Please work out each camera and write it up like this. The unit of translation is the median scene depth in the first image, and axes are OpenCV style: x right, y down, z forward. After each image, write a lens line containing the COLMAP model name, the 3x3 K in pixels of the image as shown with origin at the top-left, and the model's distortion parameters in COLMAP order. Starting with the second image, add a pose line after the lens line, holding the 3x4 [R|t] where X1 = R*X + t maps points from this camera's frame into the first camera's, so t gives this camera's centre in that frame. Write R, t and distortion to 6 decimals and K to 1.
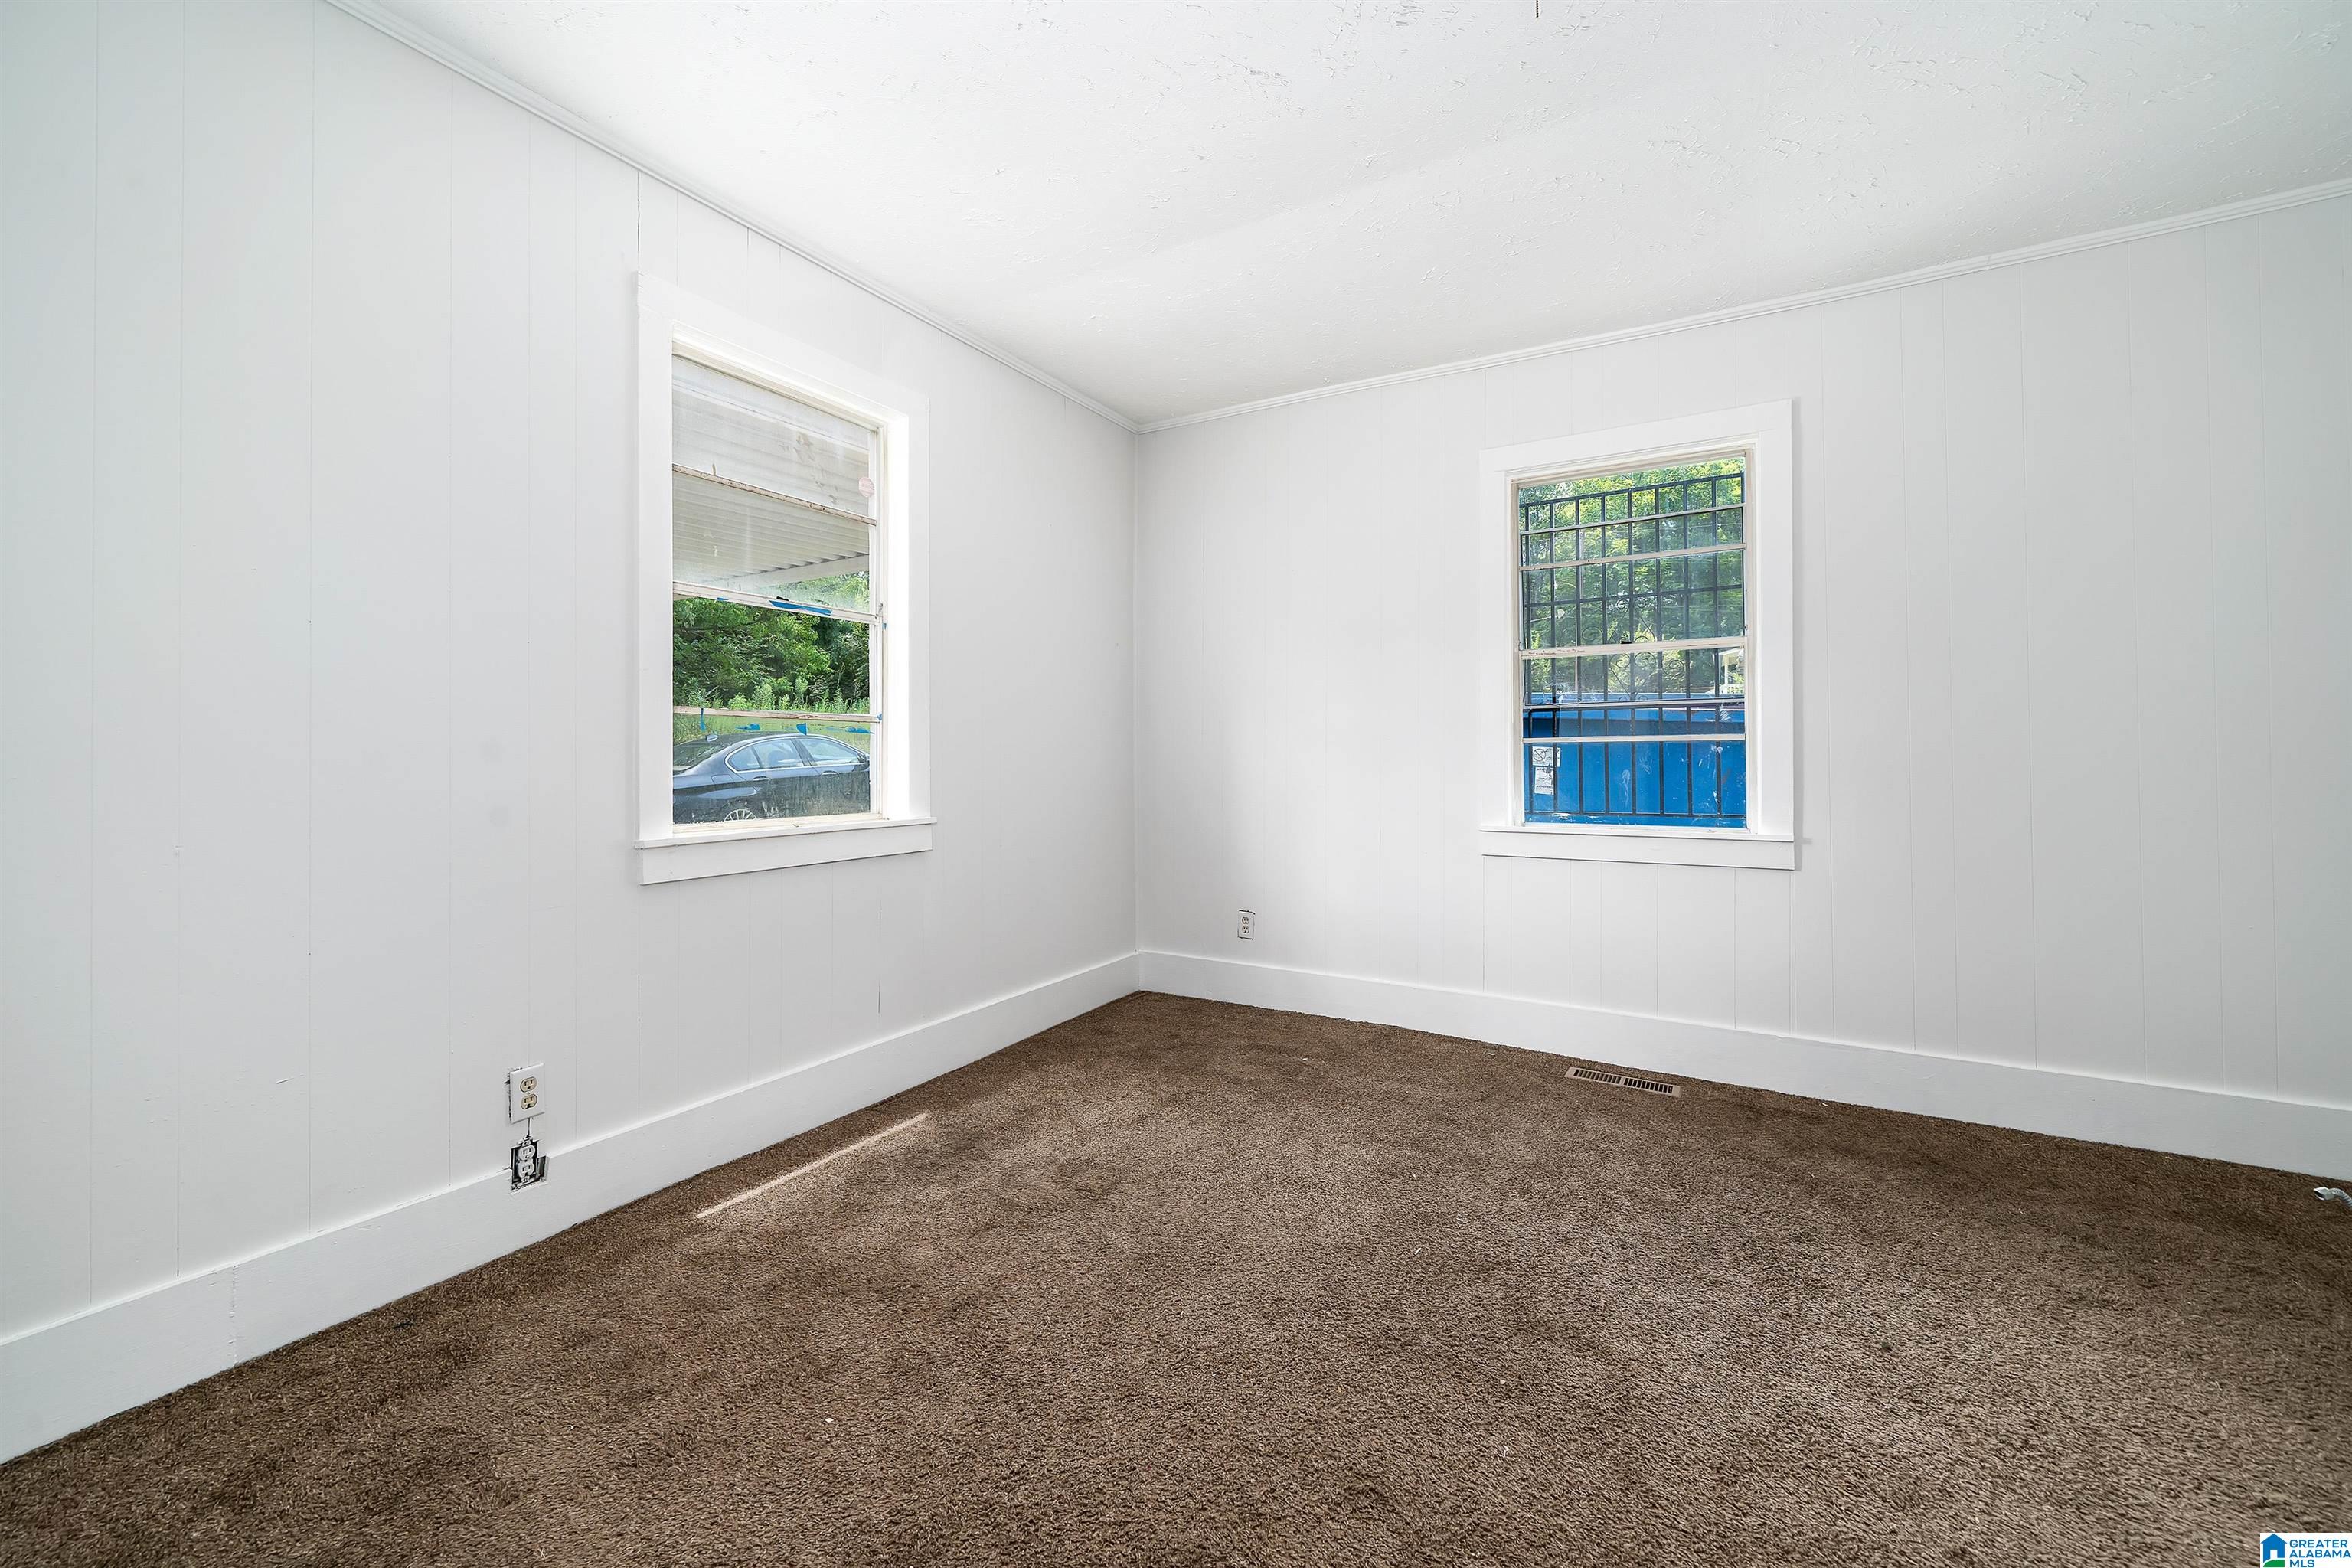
lens RADIAL K [[872.9, 0, 1172.1], [0, 872.9, 766.9], [0, 0, 1]] dist [-0.000177, -0.000004]
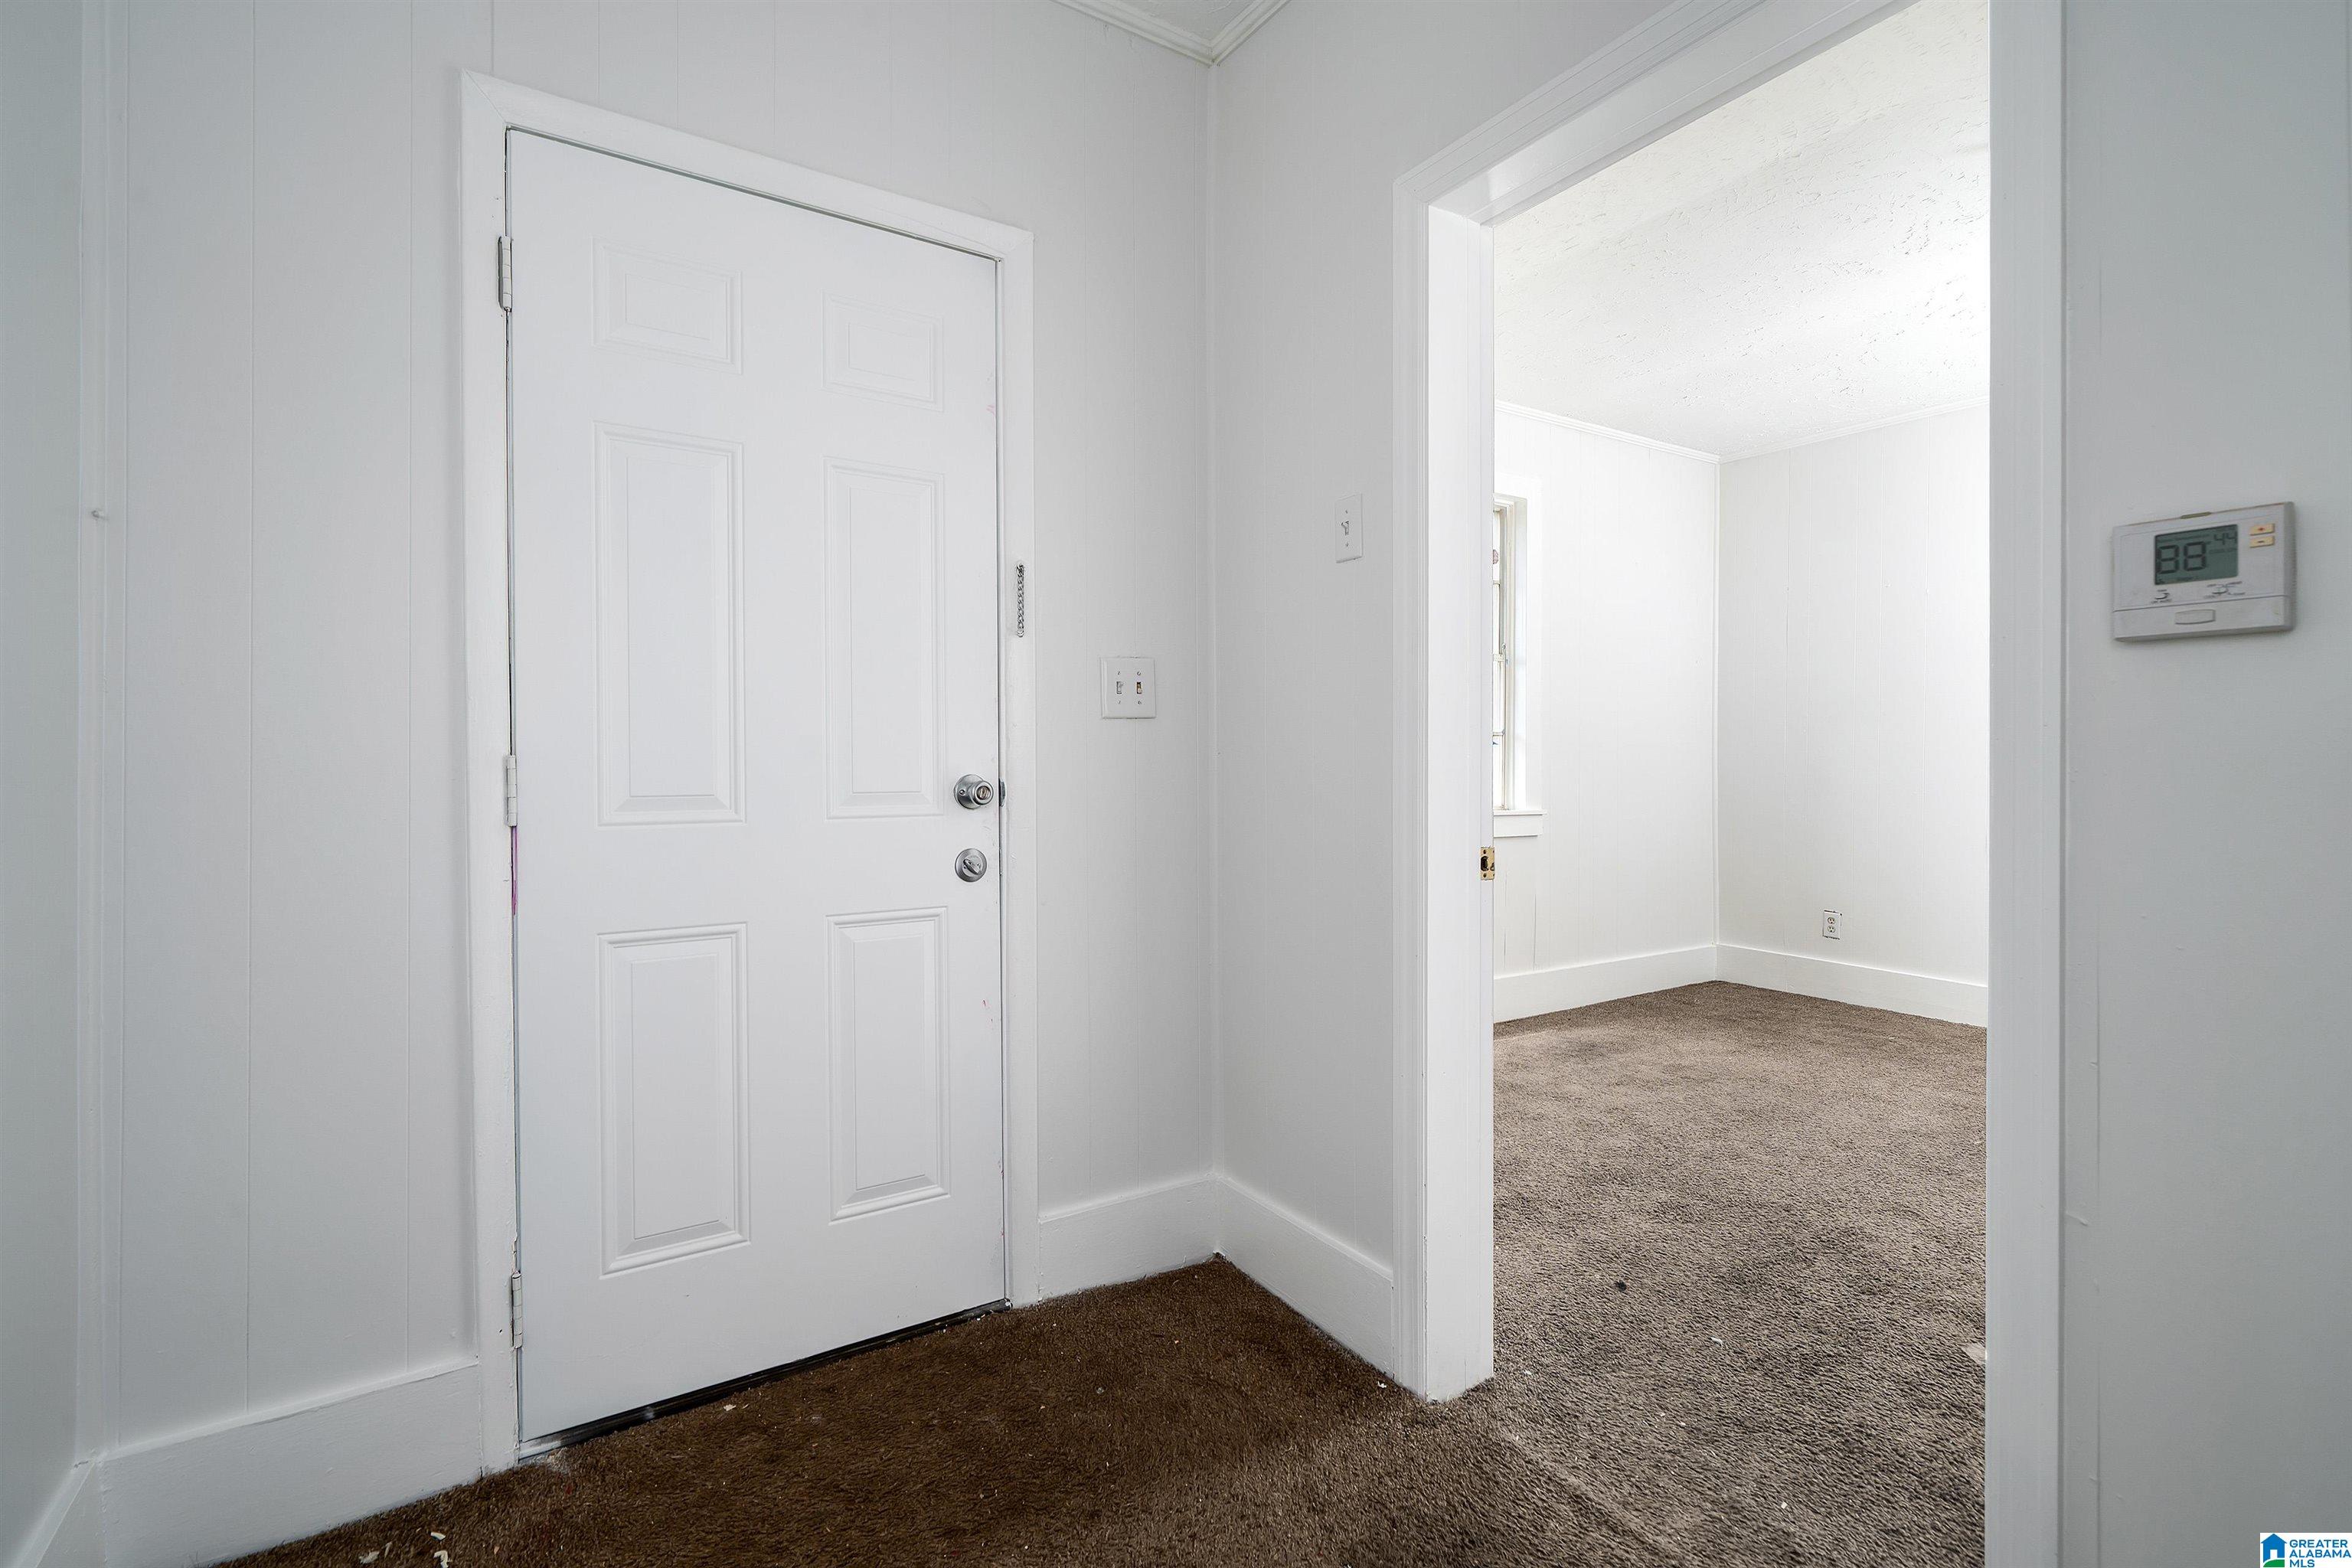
lens RADIAL K [[1083.8, 0, 1177.1], [0, 1083.8, 776.9], [0, 0, 1]] dist [-0.001074, -0.000157]
pose [[0.892411, 0.012559, -0.451049, -0.049594], [-0.012952, 0.999914, 0.002216, 0.016954], [0.451038, 0.003864, 0.892497, -0.783841]]
